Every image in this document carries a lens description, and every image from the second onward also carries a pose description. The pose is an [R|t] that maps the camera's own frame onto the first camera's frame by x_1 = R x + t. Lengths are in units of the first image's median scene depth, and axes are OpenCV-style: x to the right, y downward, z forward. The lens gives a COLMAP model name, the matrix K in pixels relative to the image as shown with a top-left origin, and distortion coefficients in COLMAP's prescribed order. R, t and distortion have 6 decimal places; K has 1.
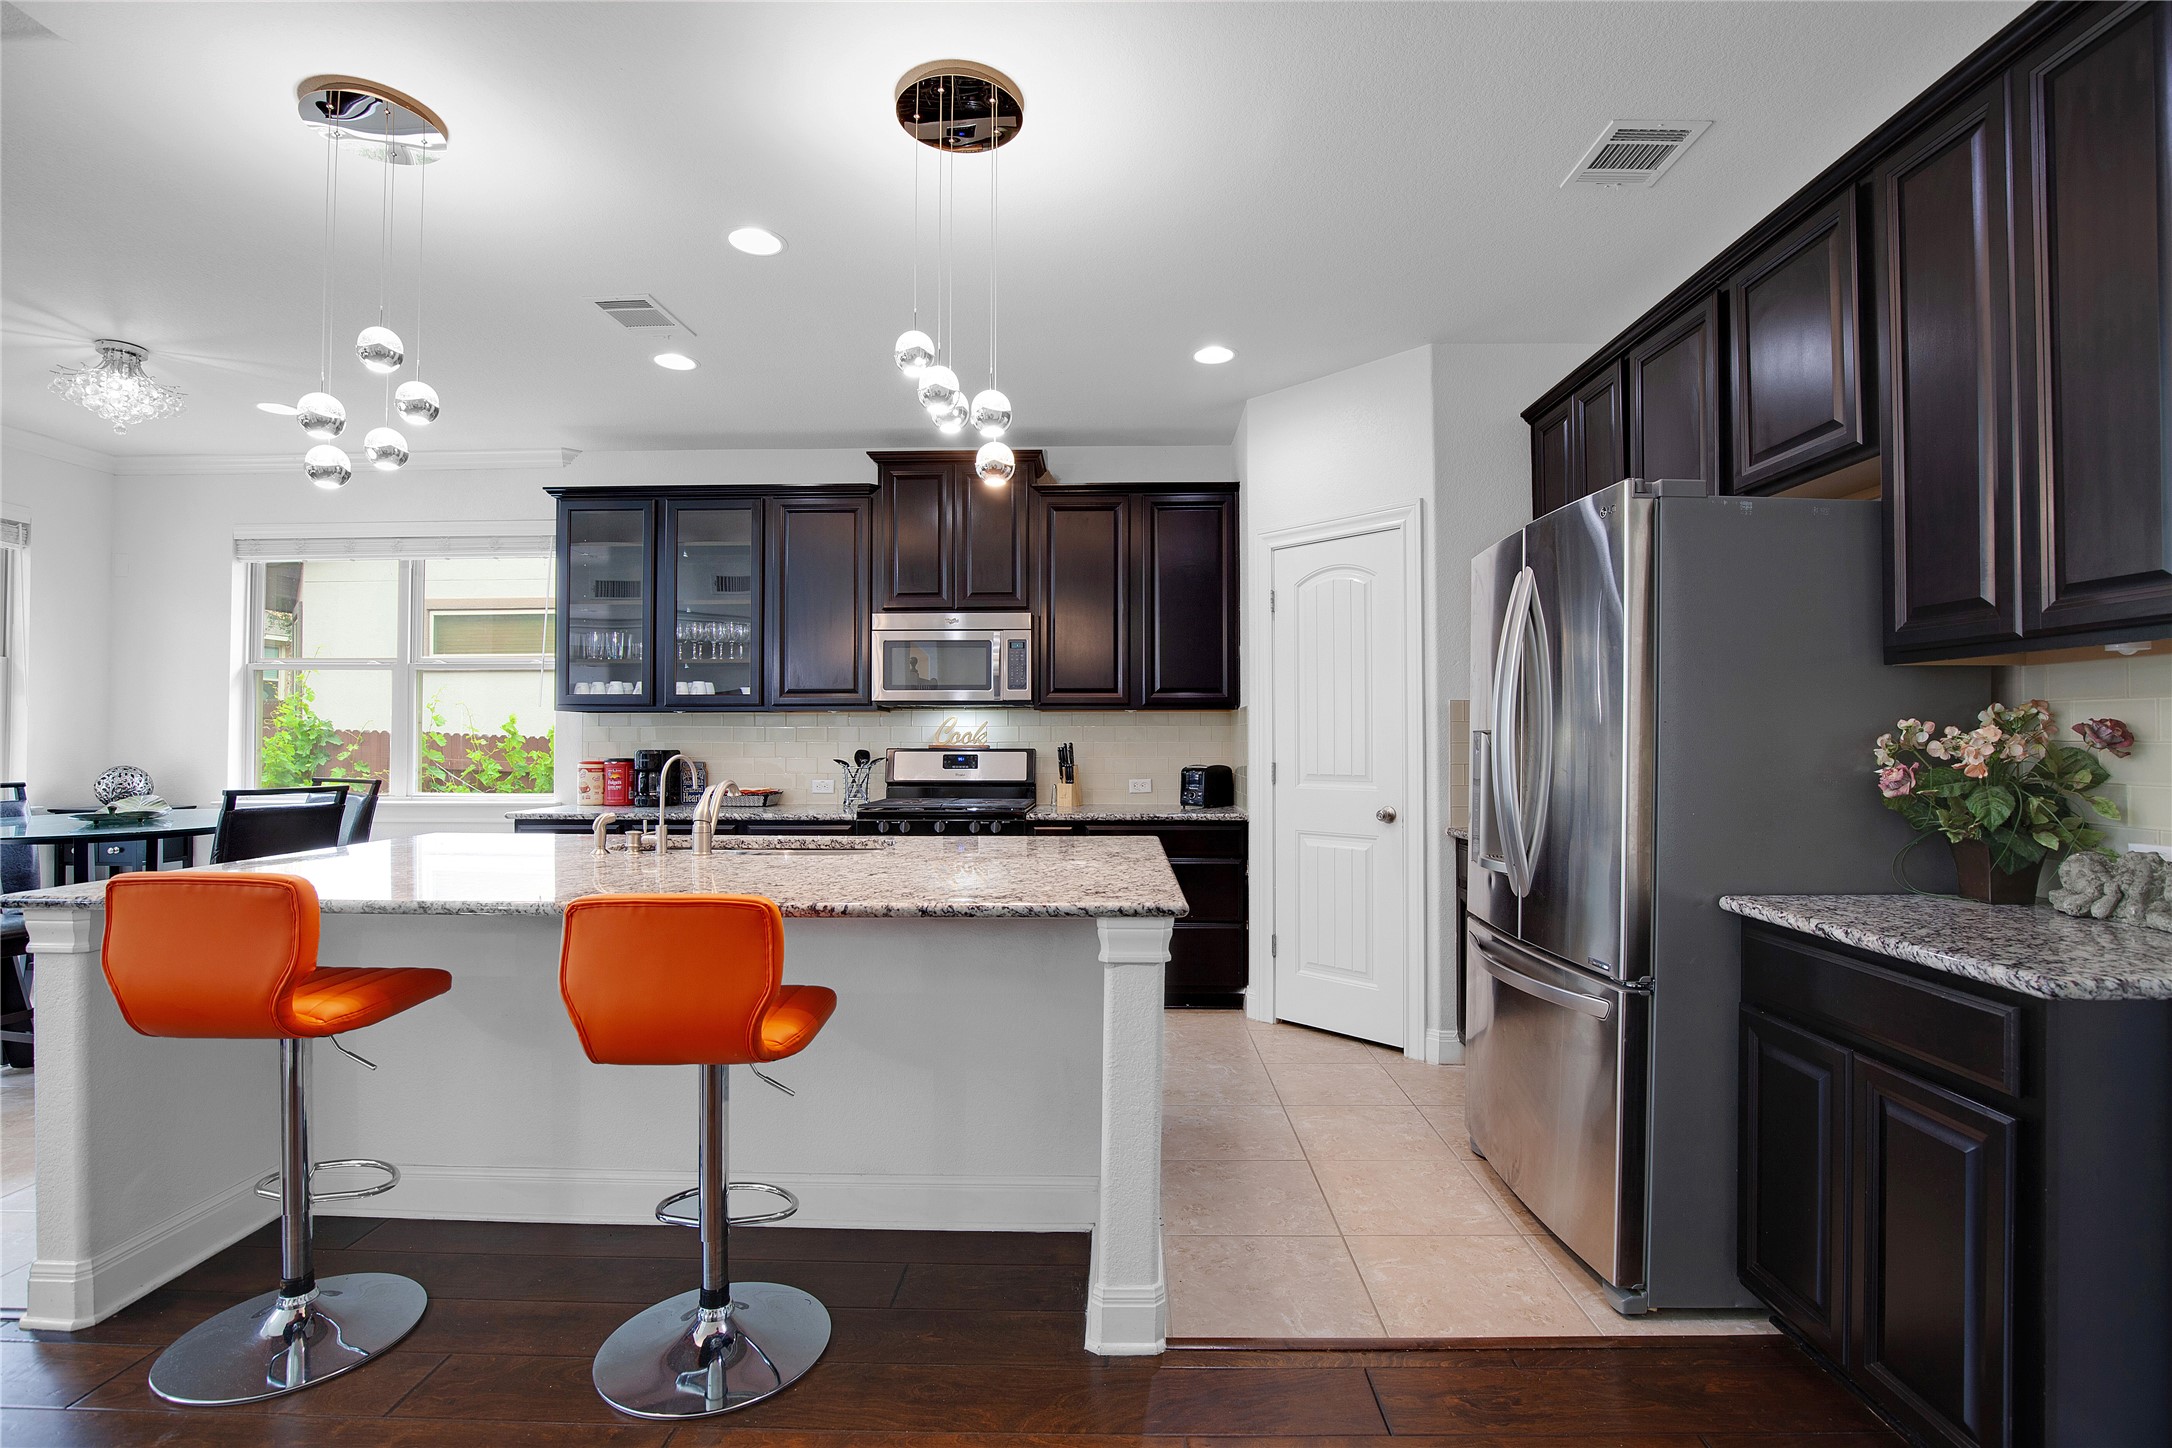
lens RADIAL K [[994.2, 0, 1093.9], [0, 994.2, 733.3], [0, 0, 1]] dist [-0.039162, 0.003775]
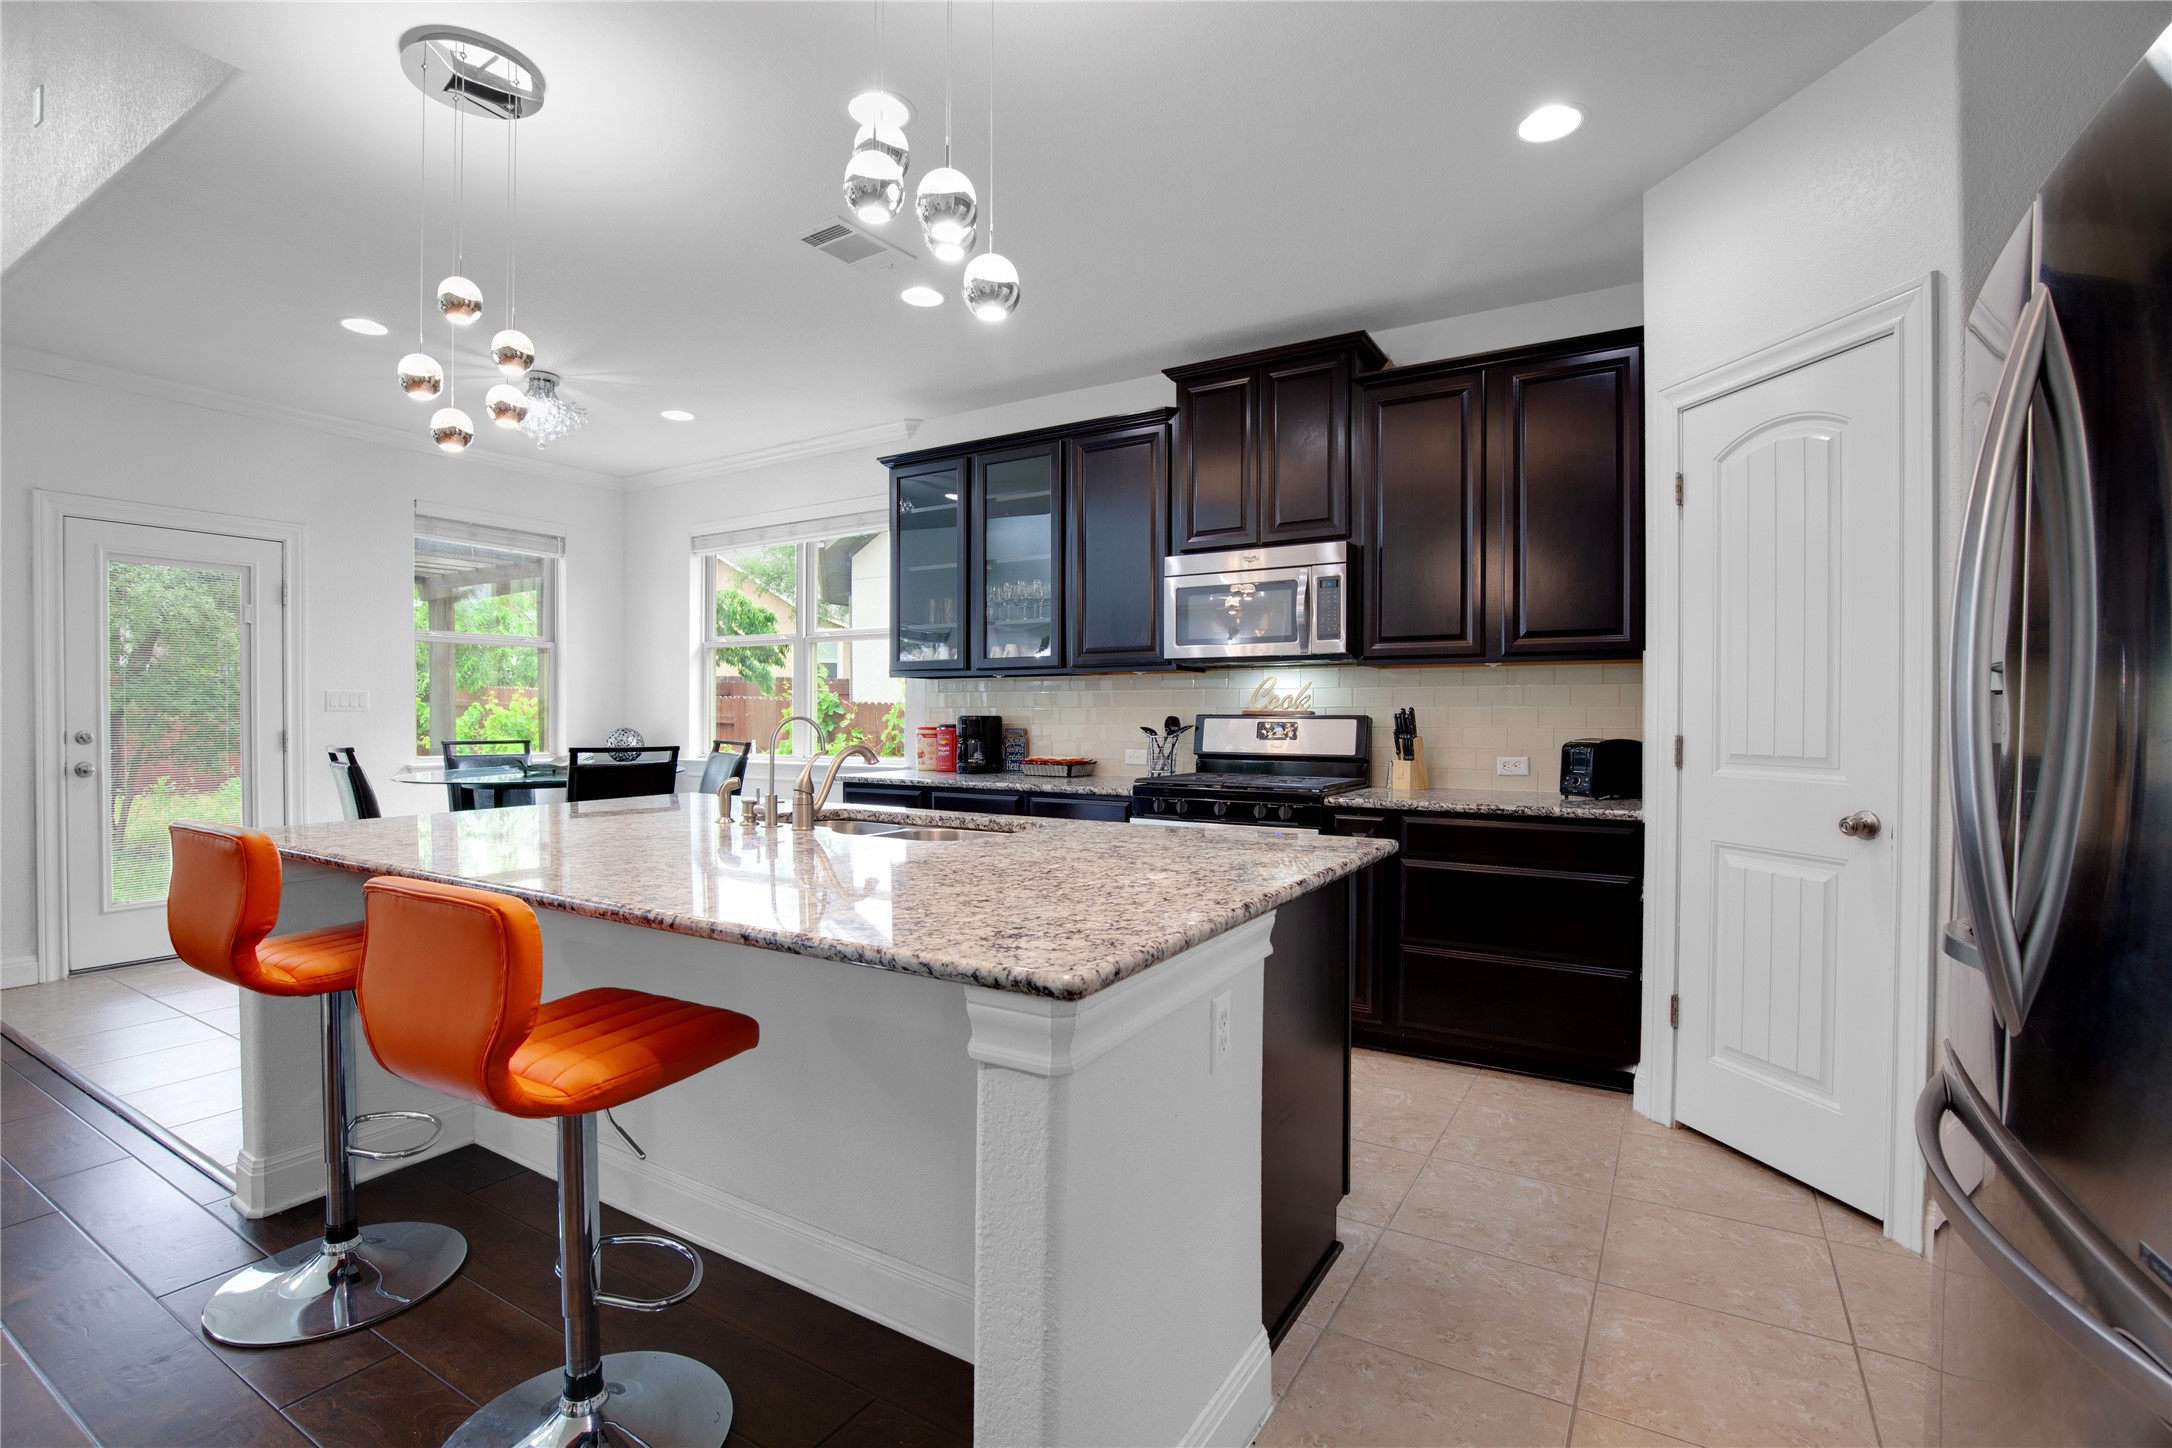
lens RADIAL K [[994.2, 0, 1080.3], [0, 994.2, 732.3], [0, 0, 1]] dist [-0.039162, 0.003775]
pose [[0.864516, 0.010864, -0.502488, 0.148601], [0.002155, 0.999677, 0.025321, 0.009193], [0.502601, -0.022973, 0.864213, 0.216984]]
